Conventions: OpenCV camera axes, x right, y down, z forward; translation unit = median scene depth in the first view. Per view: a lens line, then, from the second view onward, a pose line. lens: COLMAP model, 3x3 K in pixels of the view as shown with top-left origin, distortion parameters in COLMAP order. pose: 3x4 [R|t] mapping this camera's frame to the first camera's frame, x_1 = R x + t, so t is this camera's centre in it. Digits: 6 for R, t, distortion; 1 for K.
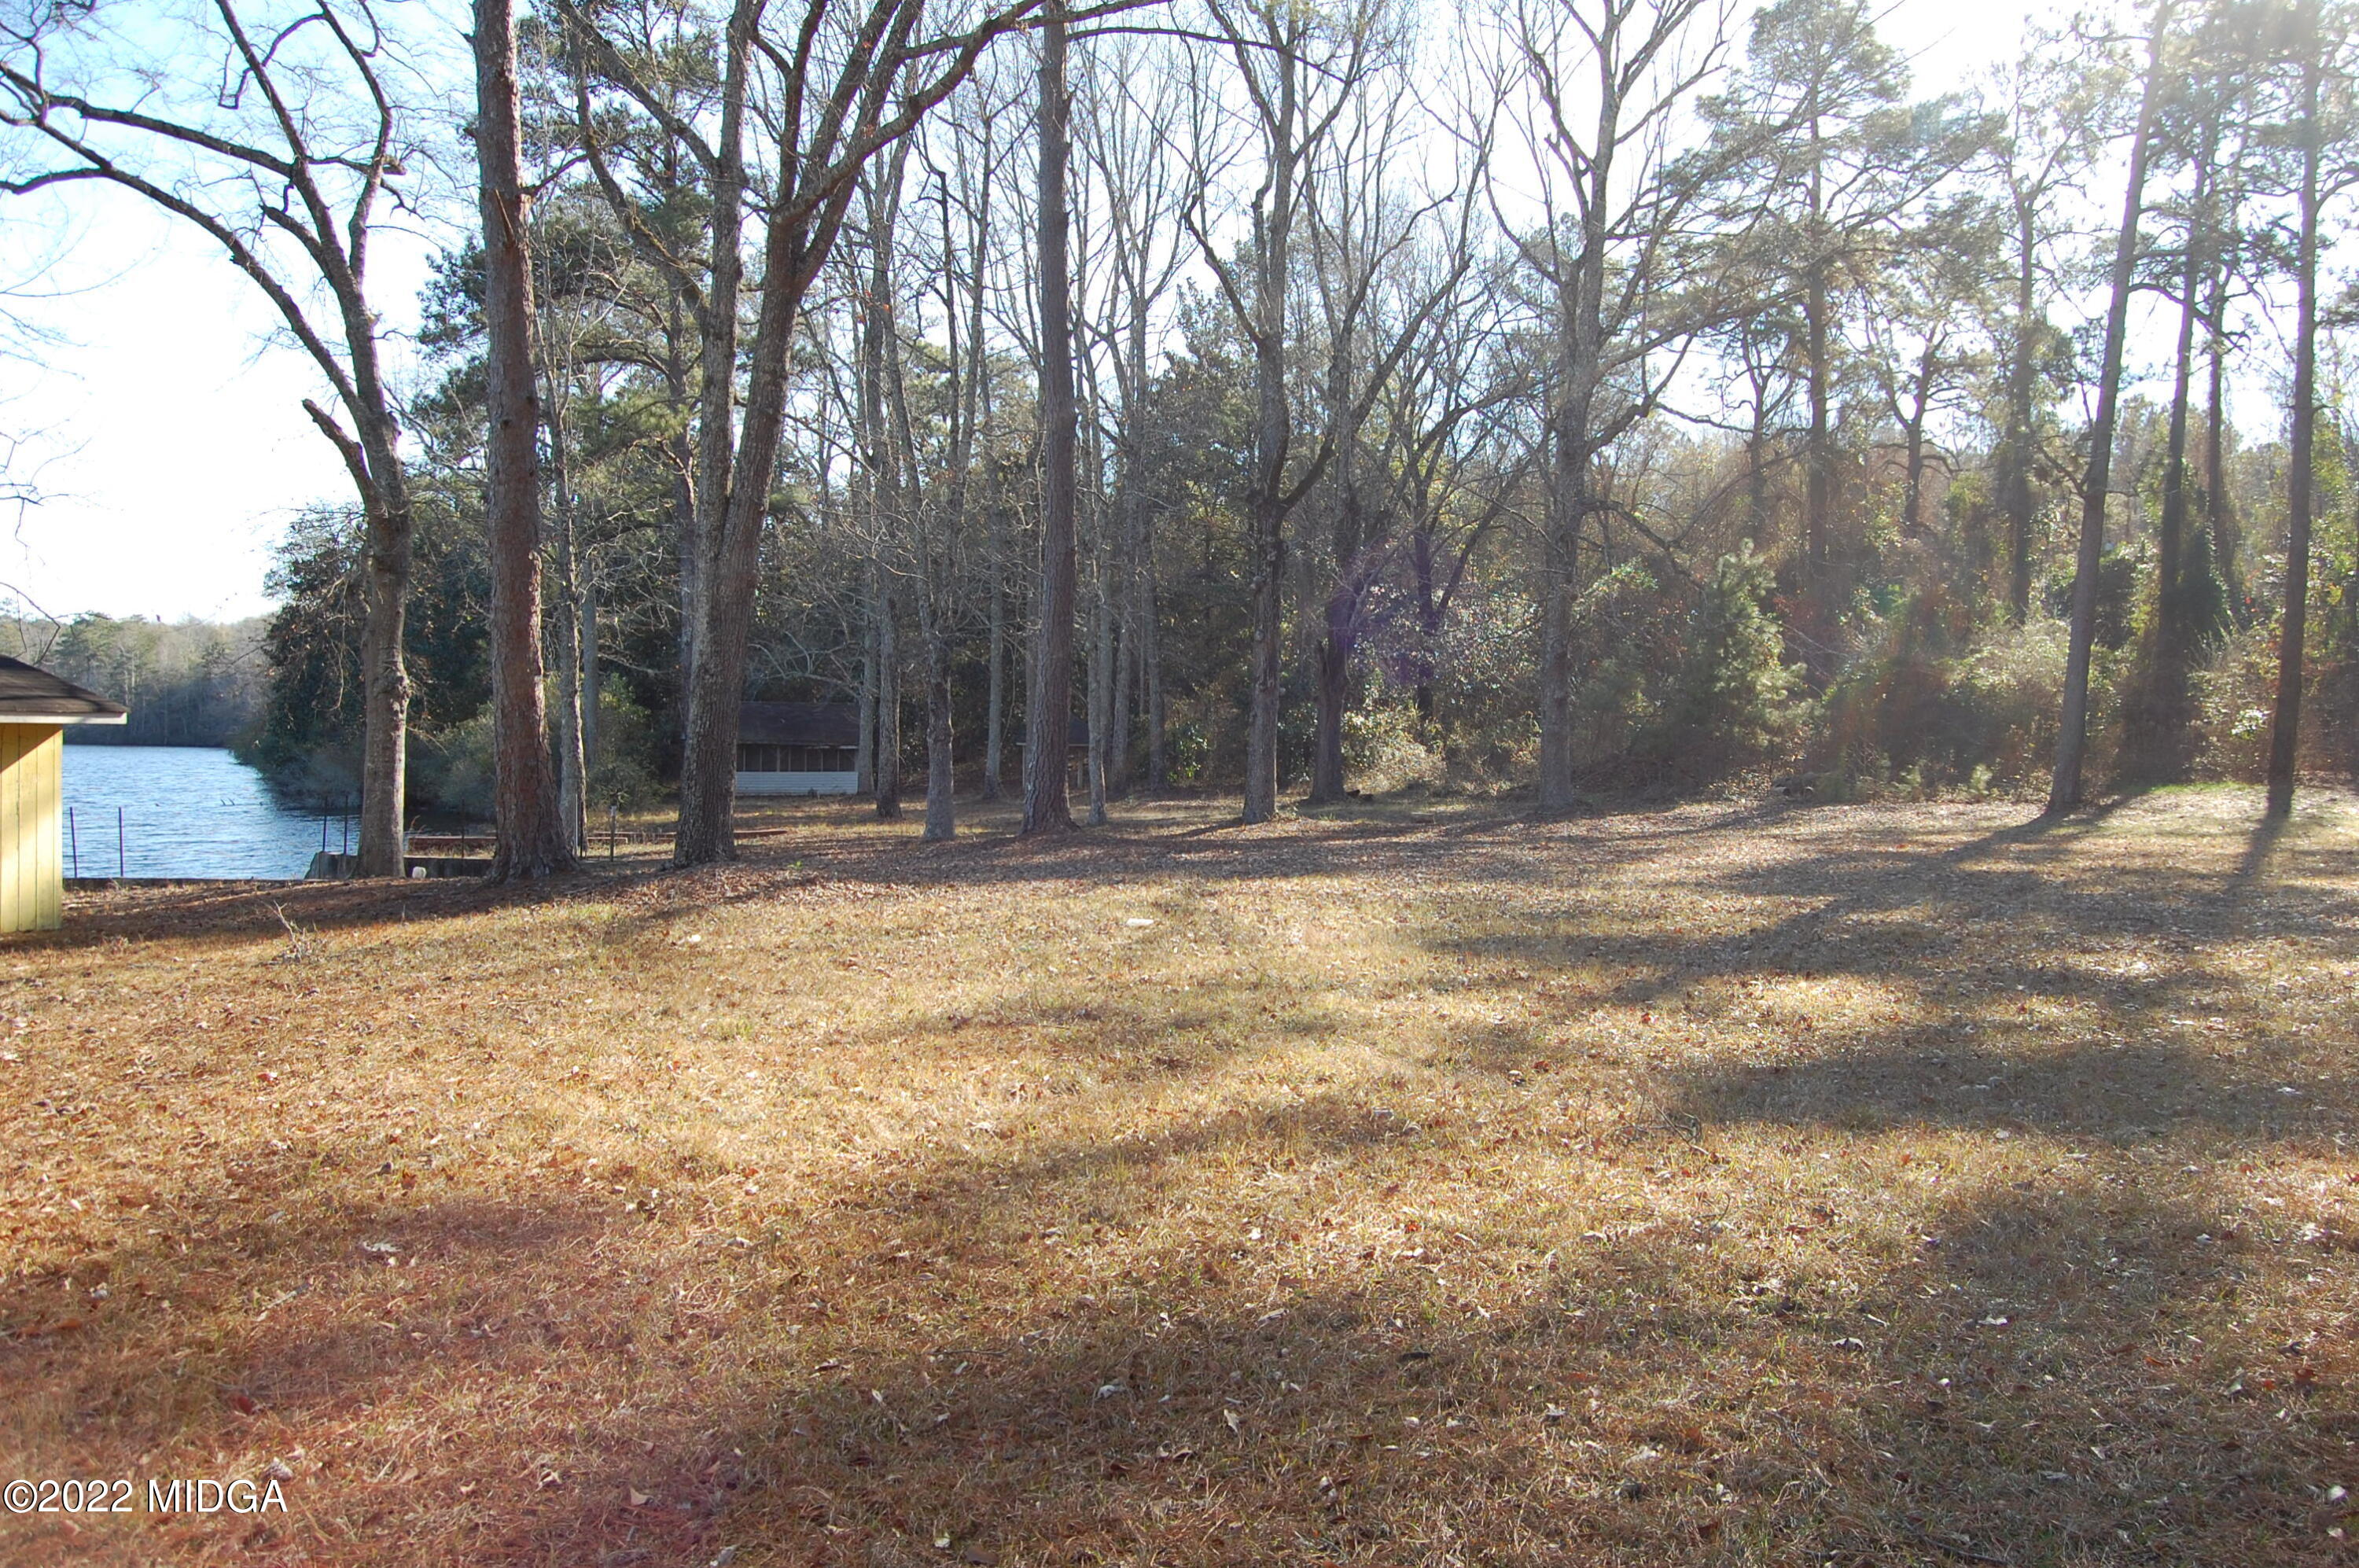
lens RADIAL K [[1846.8, 0, 1216.6], [0, 1846.8, 779.9], [0, 0, 1]] dist [-0.091013, 0.036878]
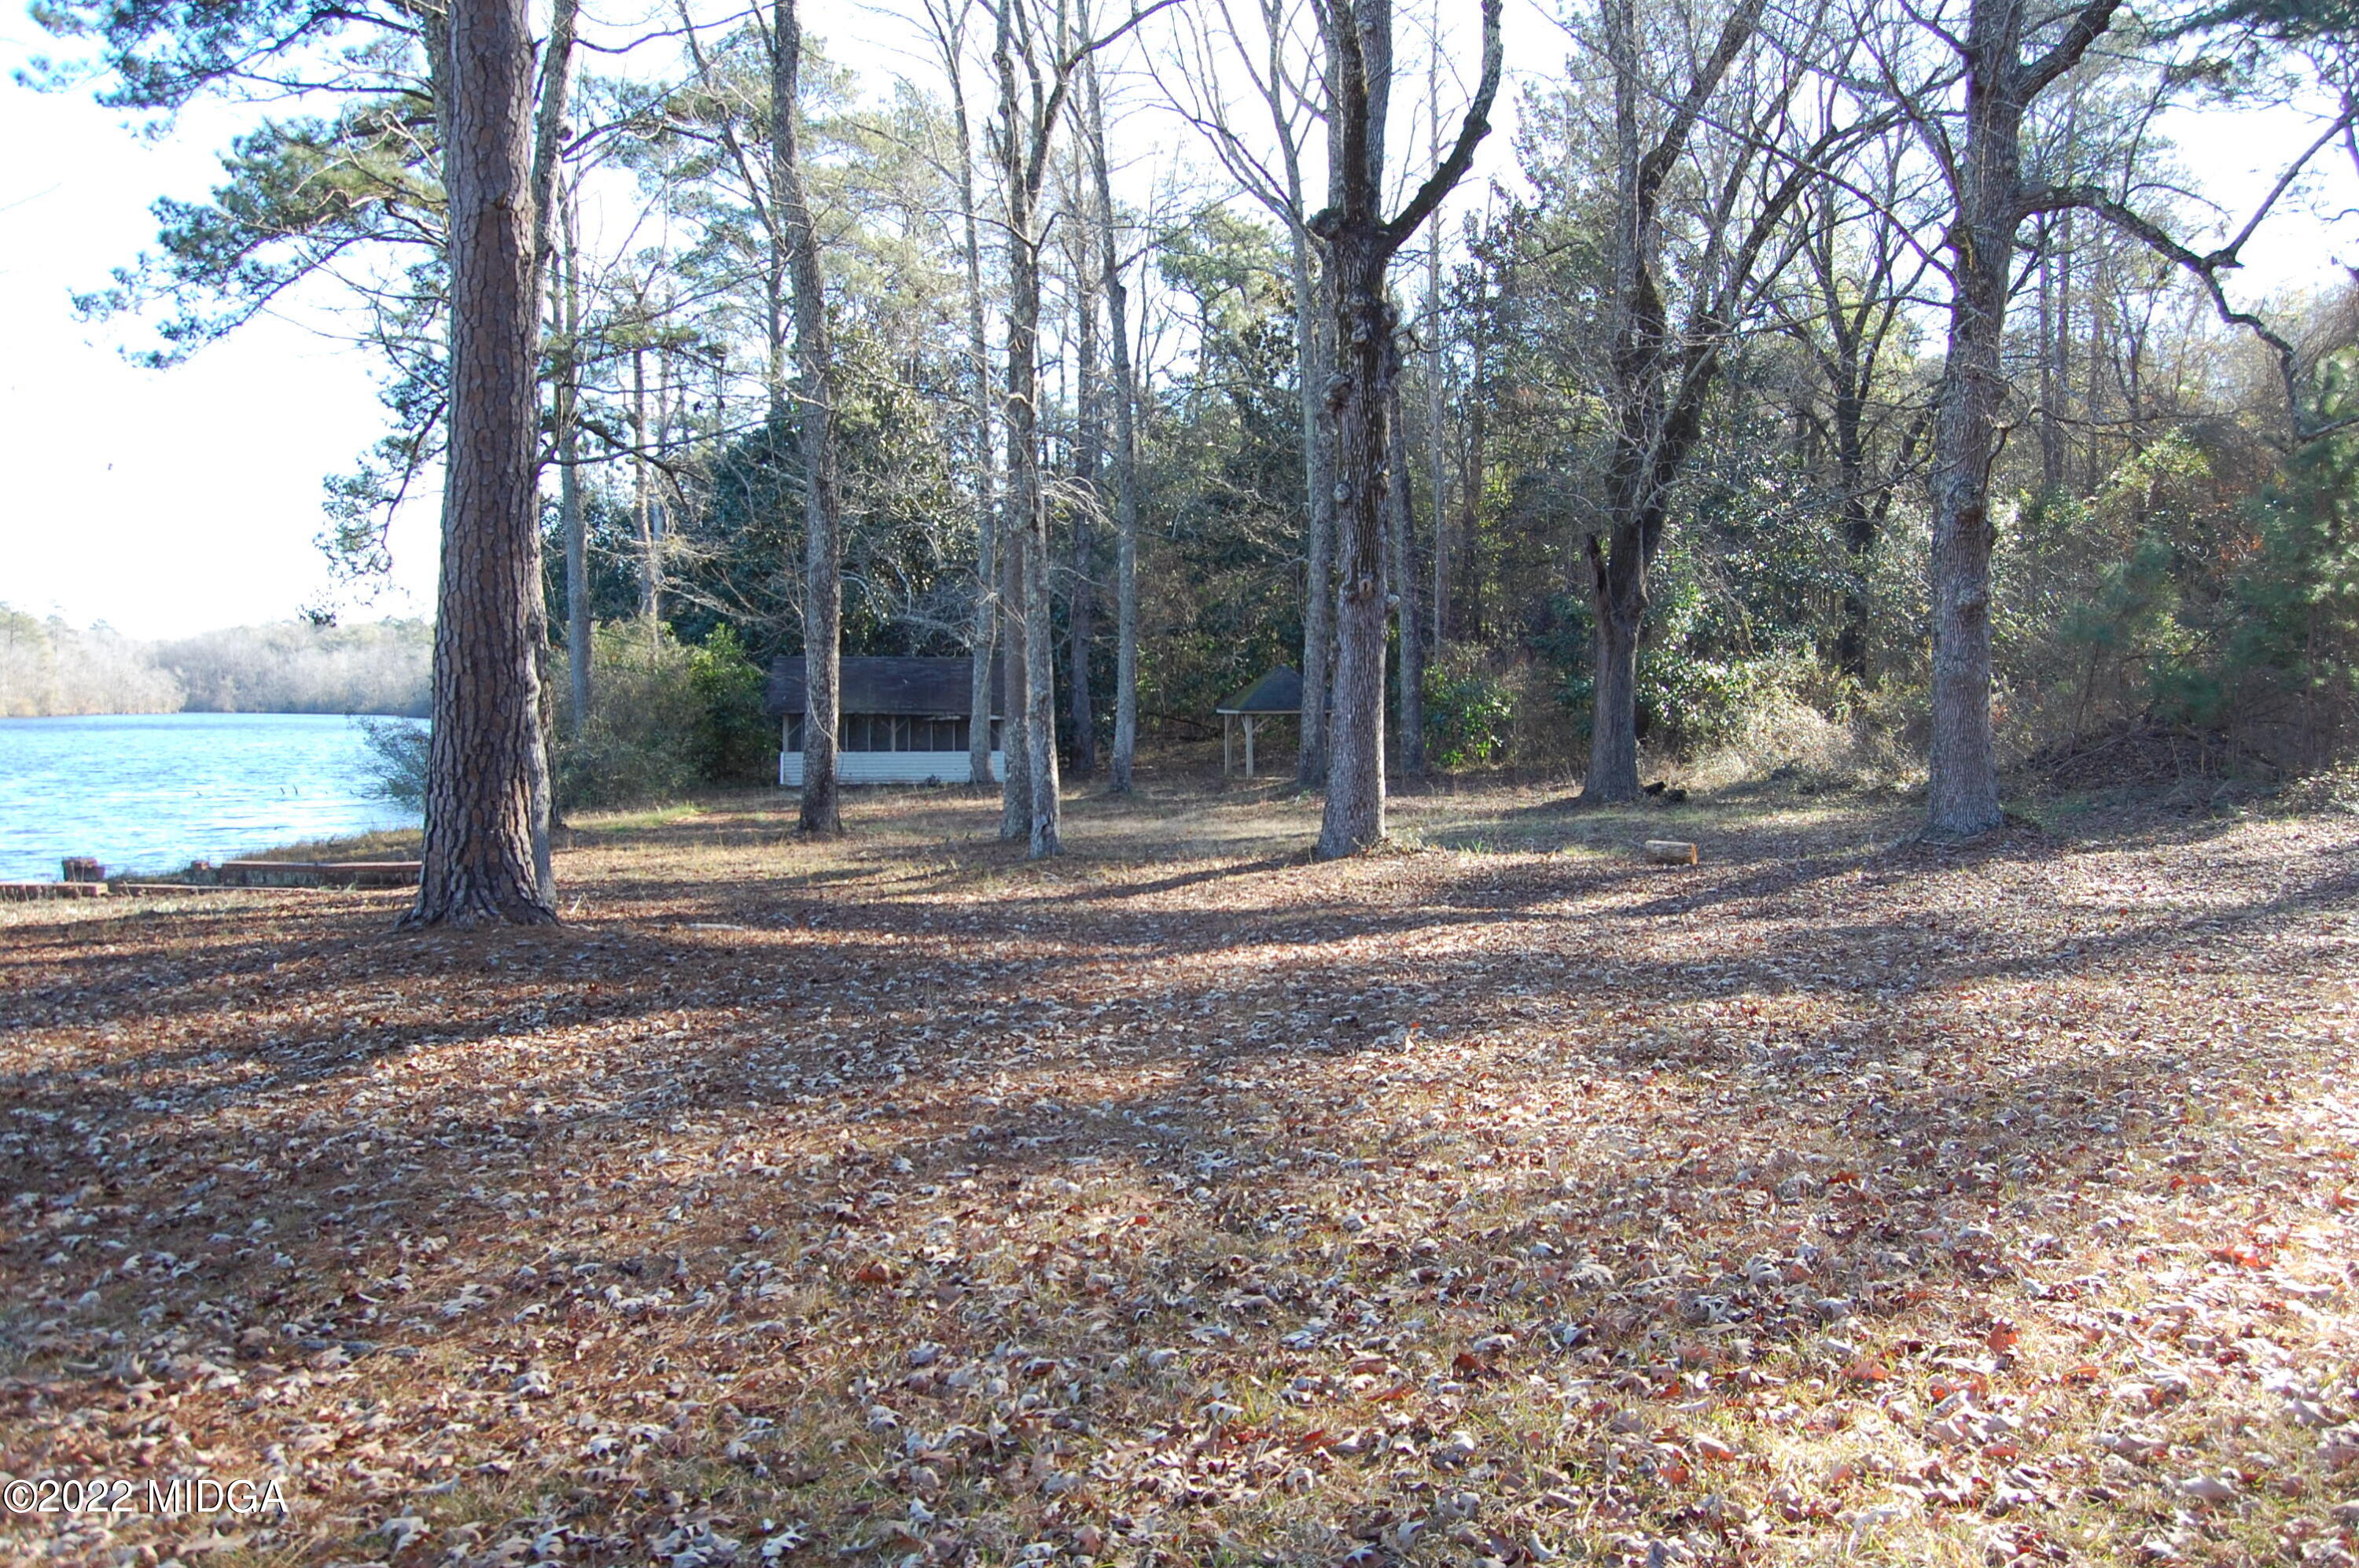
lens RADIAL K [[1846.8, 0, 1216.6], [0, 1846.8, 779.9], [0, 0, 1]] dist [-0.091013, 0.036878]
pose [[0.962676, 0.003481, -0.270635, 0.096233], [0.000607, 0.999887, 0.015018, -0.004371], [0.270656, -0.014621, 0.962565, 0.371983]]
